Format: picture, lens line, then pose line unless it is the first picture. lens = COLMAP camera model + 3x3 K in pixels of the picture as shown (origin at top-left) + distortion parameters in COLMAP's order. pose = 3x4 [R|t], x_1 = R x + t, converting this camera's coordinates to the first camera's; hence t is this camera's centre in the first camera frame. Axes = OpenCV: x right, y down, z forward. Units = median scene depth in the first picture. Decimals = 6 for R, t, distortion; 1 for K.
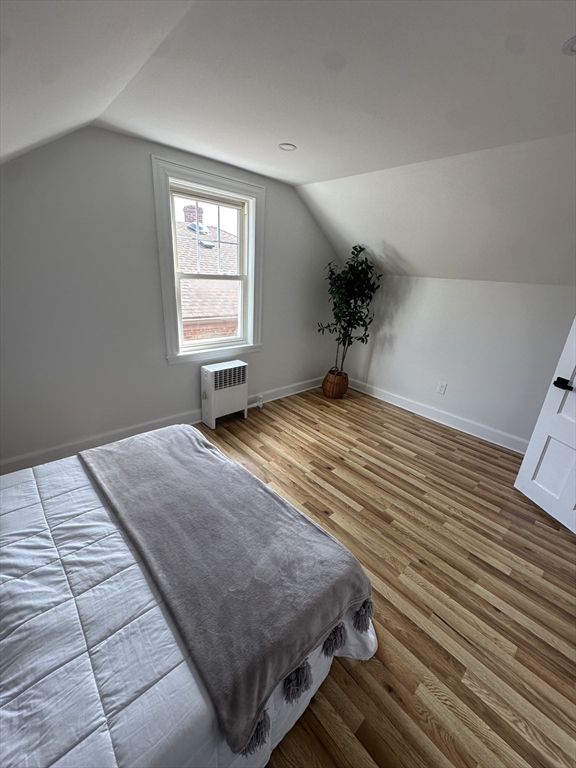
lens RADIAL K [[307.0, 0, 288.0], [0, 307.0, 384.0], [0, 0, 1]] dist [0.001094, 0.000052]
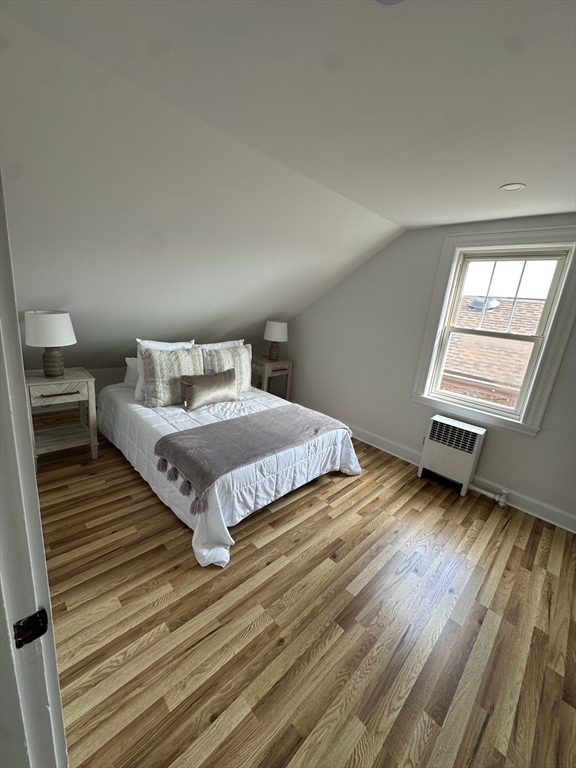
lens RADIAL K [[307.0, 0, 288.0], [0, 307.0, 384.0], [0, 0, 1]] dist [0.001094, 0.000052]
pose [[0.051291, 0.202724, -0.977892, 1.107416], [-0.434988, 0.885953, 0.160849, -0.160314], [0.898974, 0.417121, 0.133623, 0.637968]]
